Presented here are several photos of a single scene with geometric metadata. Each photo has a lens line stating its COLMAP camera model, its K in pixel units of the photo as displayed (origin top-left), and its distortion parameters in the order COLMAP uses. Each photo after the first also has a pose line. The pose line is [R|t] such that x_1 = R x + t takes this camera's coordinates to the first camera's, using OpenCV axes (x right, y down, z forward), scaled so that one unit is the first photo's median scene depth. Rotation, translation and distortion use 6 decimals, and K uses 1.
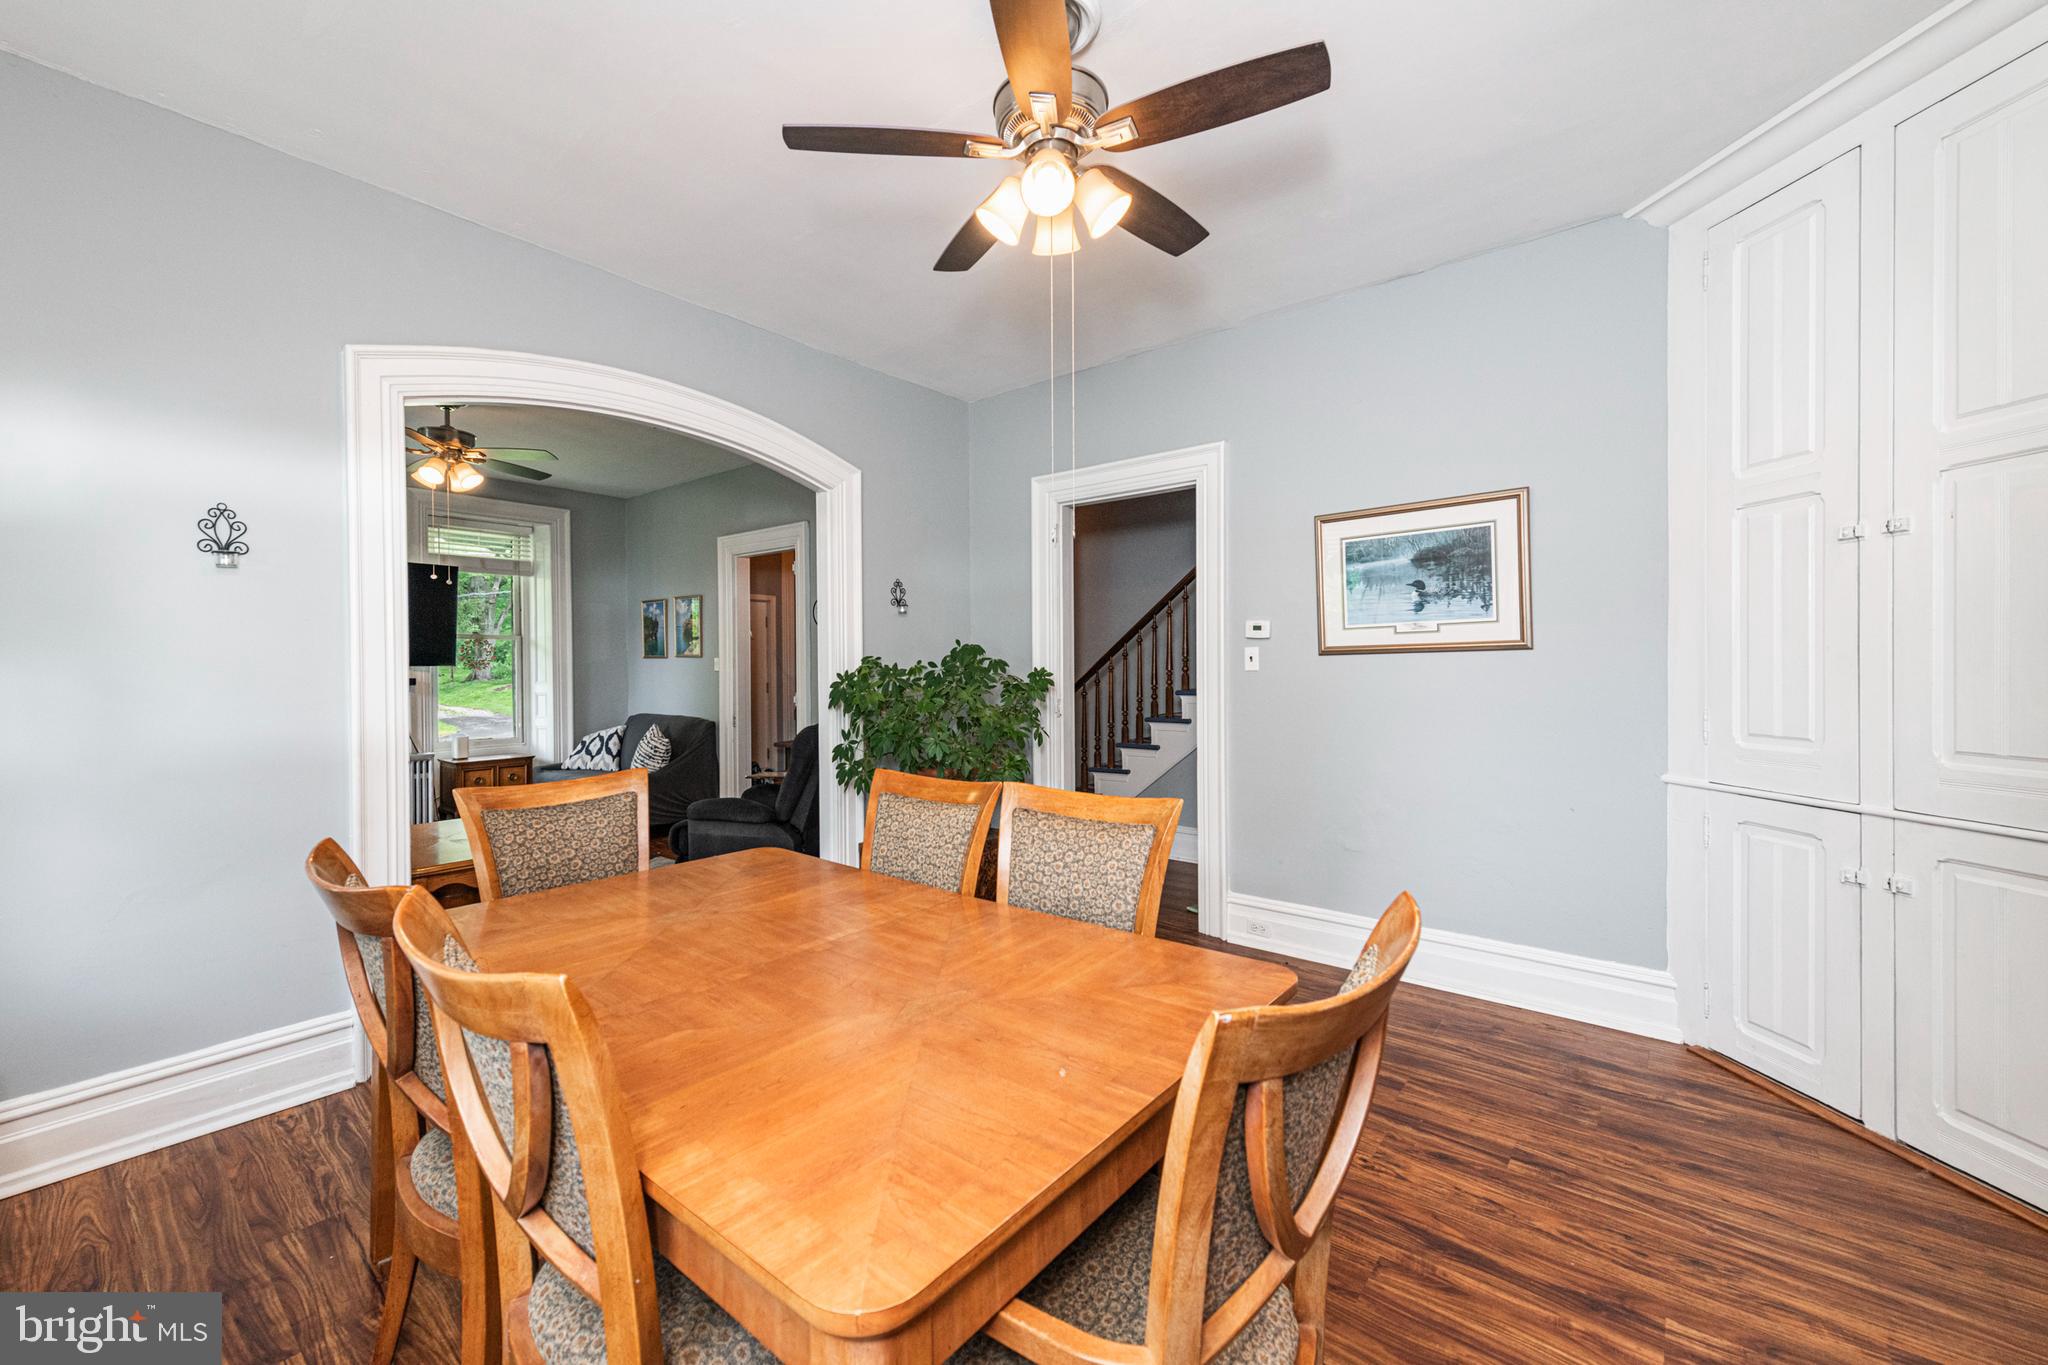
lens RADIAL K [[801.2, 0, 1035.9], [0, 801.2, 670.4], [0, 0, 1]] dist [0.001636, -0.000040]
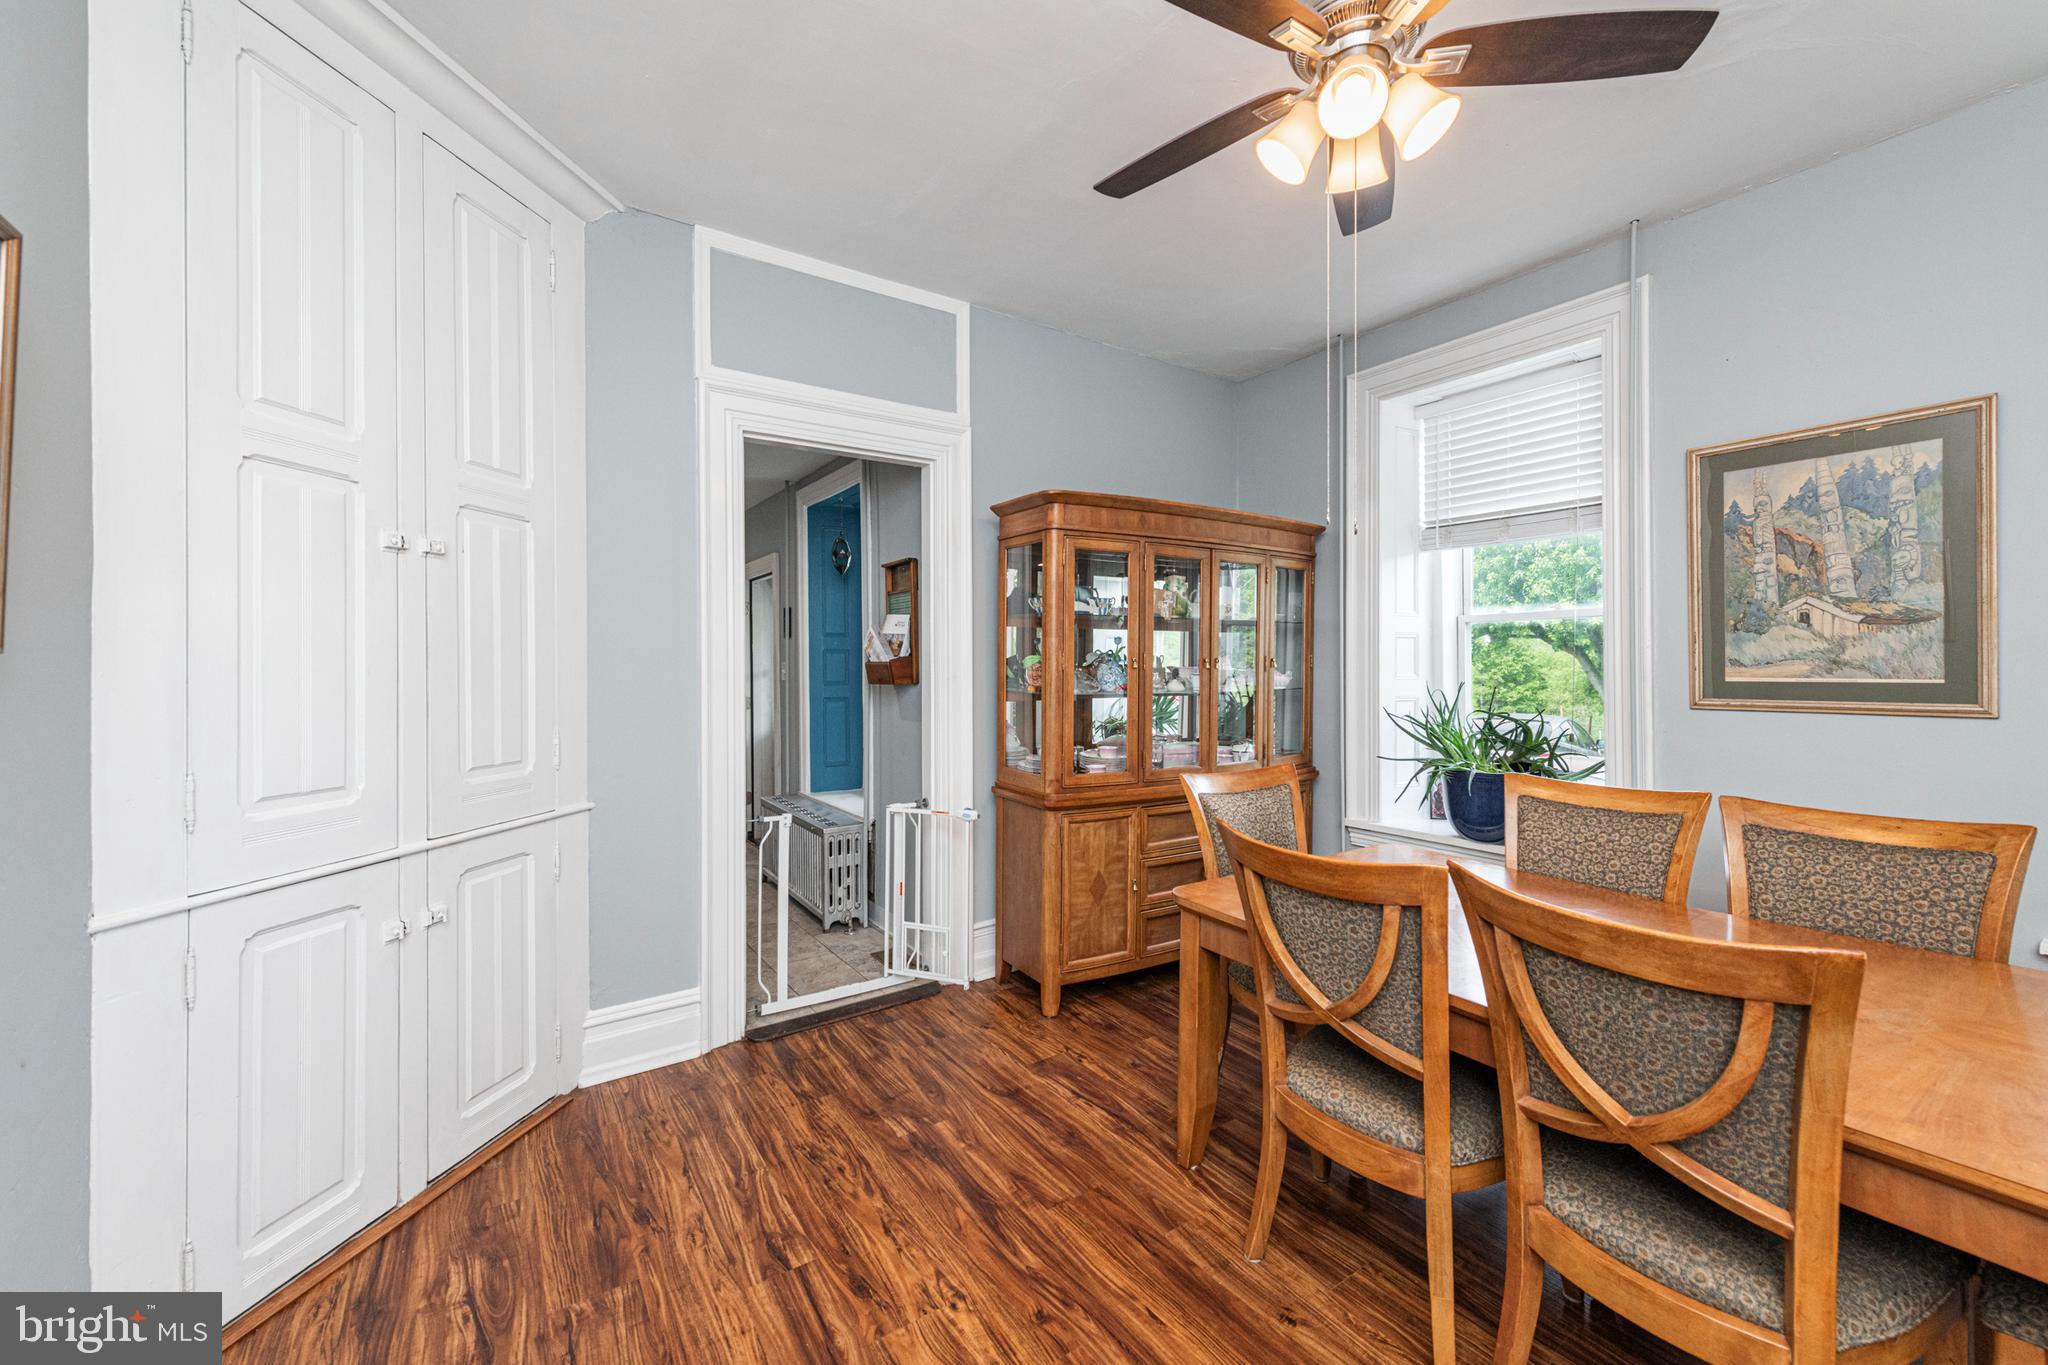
lens RADIAL K [[801.2, 0, 1035.9], [0, 801.2, 670.4], [0, 0, 1]] dist [0.001636, -0.000040]
pose [[-0.956852, 0.007660, 0.290474, 0.097661], [0.011146, 0.999884, 0.010347, -0.034612], [-0.290361, 0.013139, -0.956827, 1.812263]]
